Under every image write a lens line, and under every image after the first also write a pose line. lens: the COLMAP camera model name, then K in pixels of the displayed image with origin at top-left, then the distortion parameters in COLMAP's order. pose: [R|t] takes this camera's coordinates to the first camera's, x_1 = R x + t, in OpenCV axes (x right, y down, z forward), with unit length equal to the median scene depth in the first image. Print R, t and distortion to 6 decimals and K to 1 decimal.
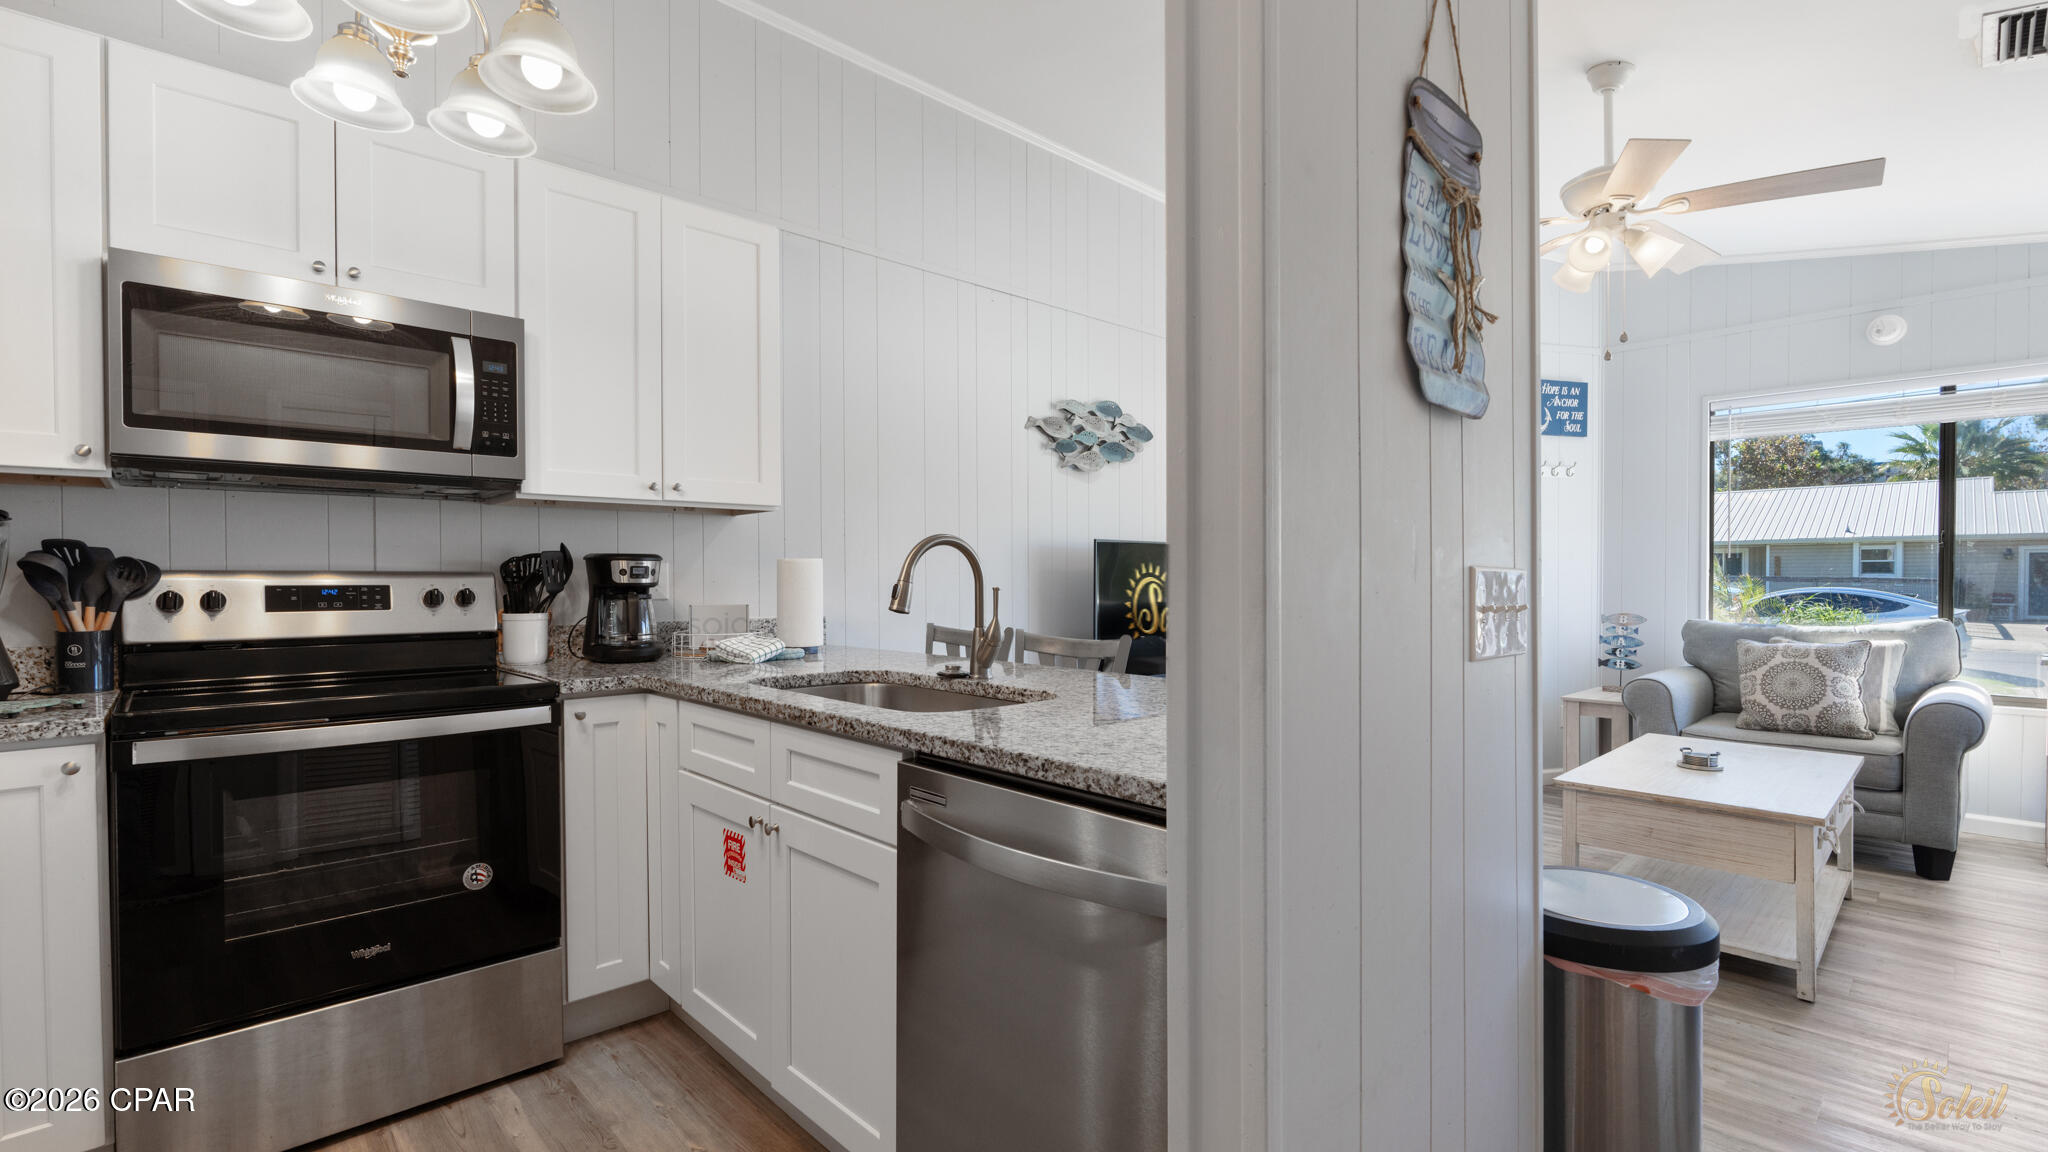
lens RADIAL K [[909.5, 0, 1032.8], [0, 909.5, 590.9], [0, 0, 1]] dist [-0.005568, 0.002375]
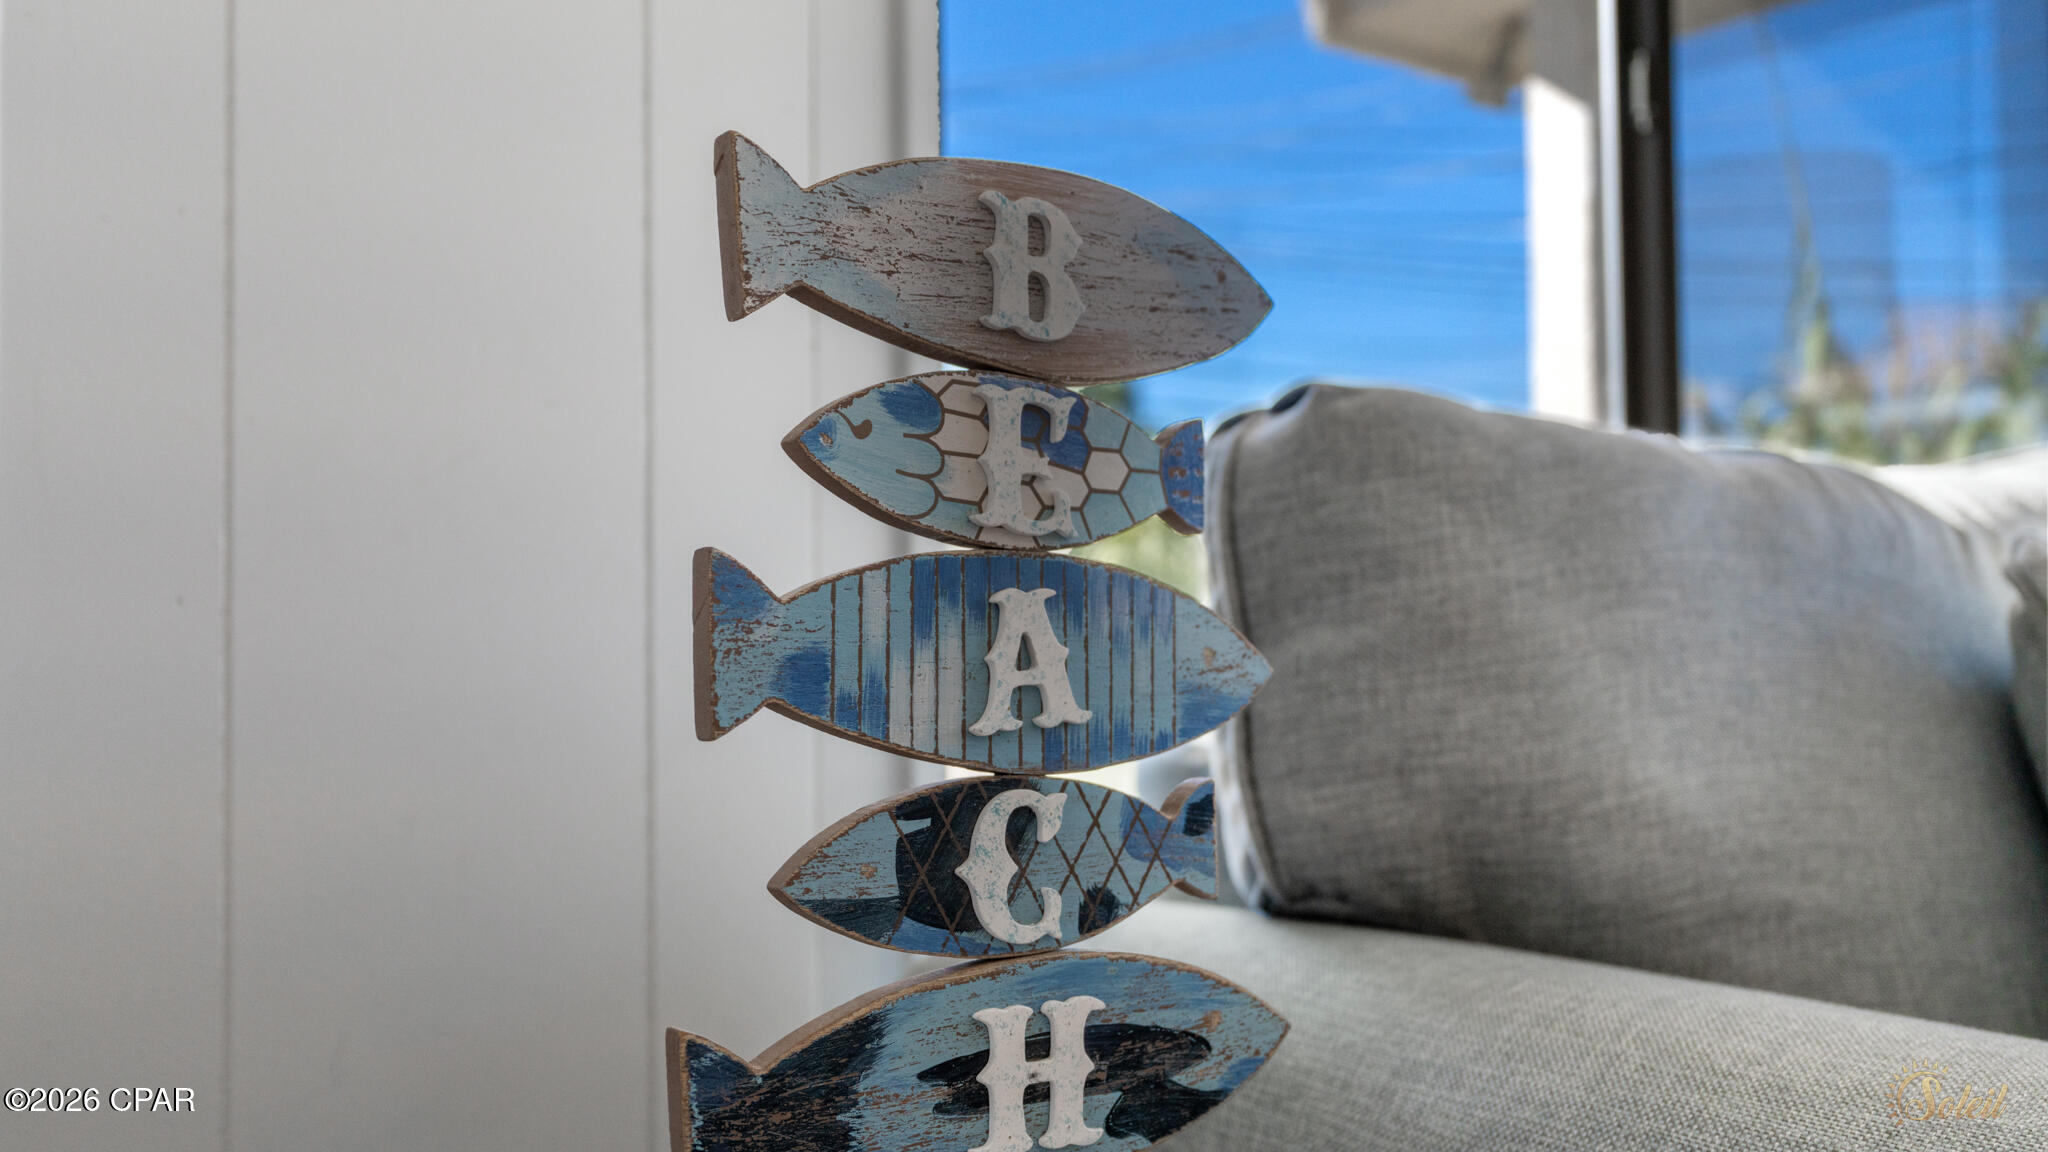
lens RADIAL K [[1884.1, 0, 1029.0], [0, 1884.1, 578.2], [0, 0, 1]] dist [-0.005524, 0.000832]
pose [[0.119156, 0.031724, 0.992369, 0.582646], [0.023500, 0.999119, -0.034762, 0.059659], [-0.992597, 0.027463, 0.118305, 1.074603]]
